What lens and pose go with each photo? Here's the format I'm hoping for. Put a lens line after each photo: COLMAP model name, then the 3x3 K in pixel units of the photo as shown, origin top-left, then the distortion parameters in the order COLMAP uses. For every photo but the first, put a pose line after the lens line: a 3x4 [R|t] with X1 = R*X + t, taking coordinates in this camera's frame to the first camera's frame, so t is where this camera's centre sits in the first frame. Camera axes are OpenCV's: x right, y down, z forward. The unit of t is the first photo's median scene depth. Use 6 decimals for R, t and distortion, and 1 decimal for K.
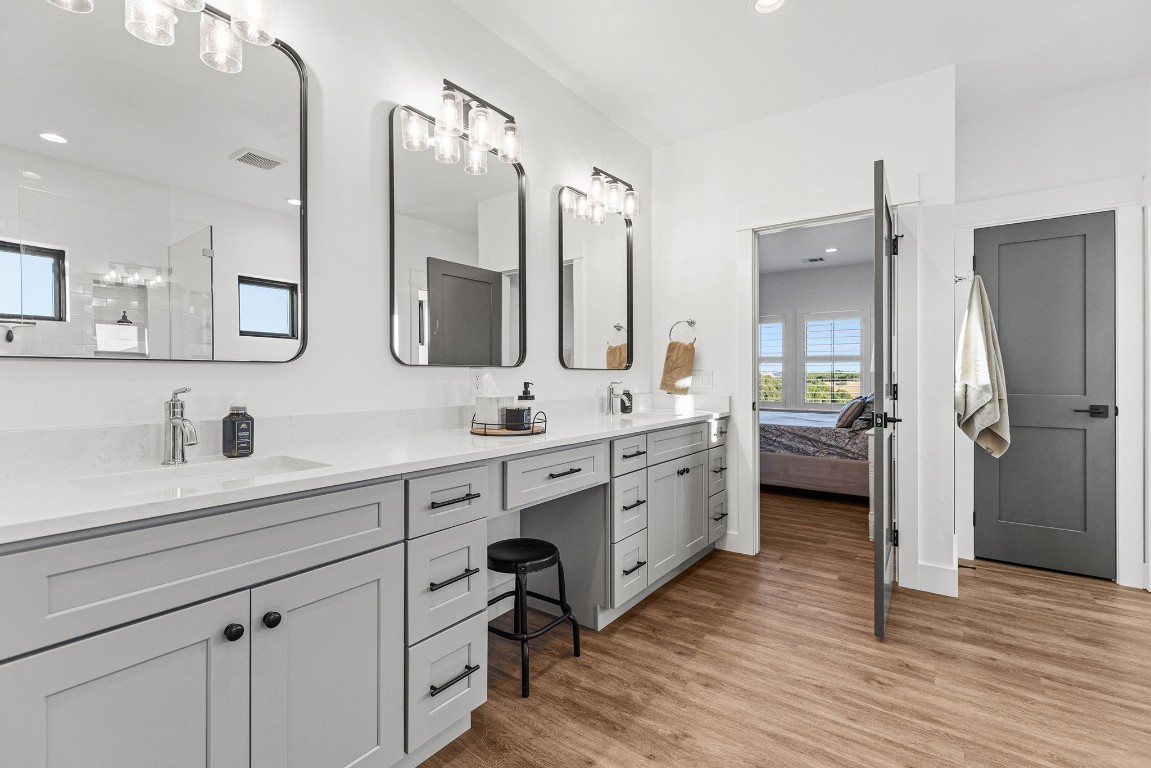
lens RADIAL K [[523.1, 0, 573.8], [0, 523.1, 379.8], [0, 0, 1]] dist [0.001233, 0.000165]
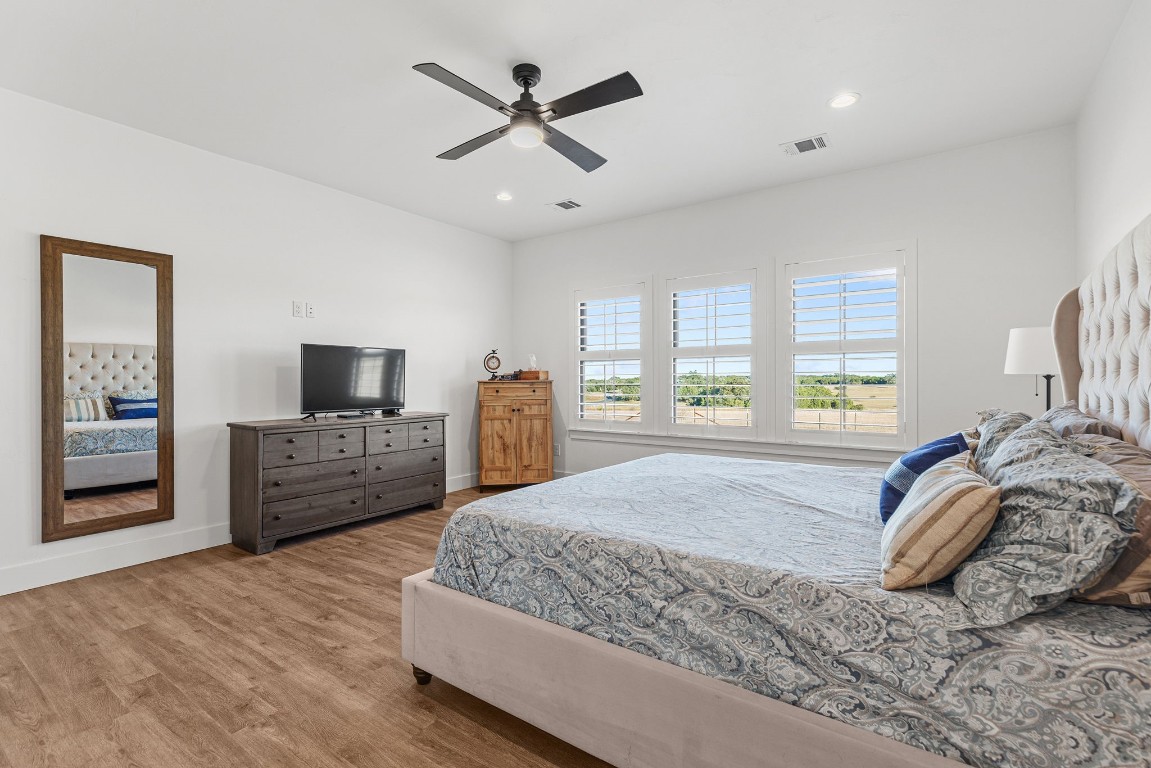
lens RADIAL K [[523.1, 0, 578.4], [0, 523.1, 383.6], [0, 0, 1]] dist [0.001233, 0.000165]
pose [[0.999950, -0.005670, 0.008250, 0.352286], [0.005679, 0.999983, -0.001013, -0.006171], [-0.008244, 0.001059, 0.999965, 0.749930]]
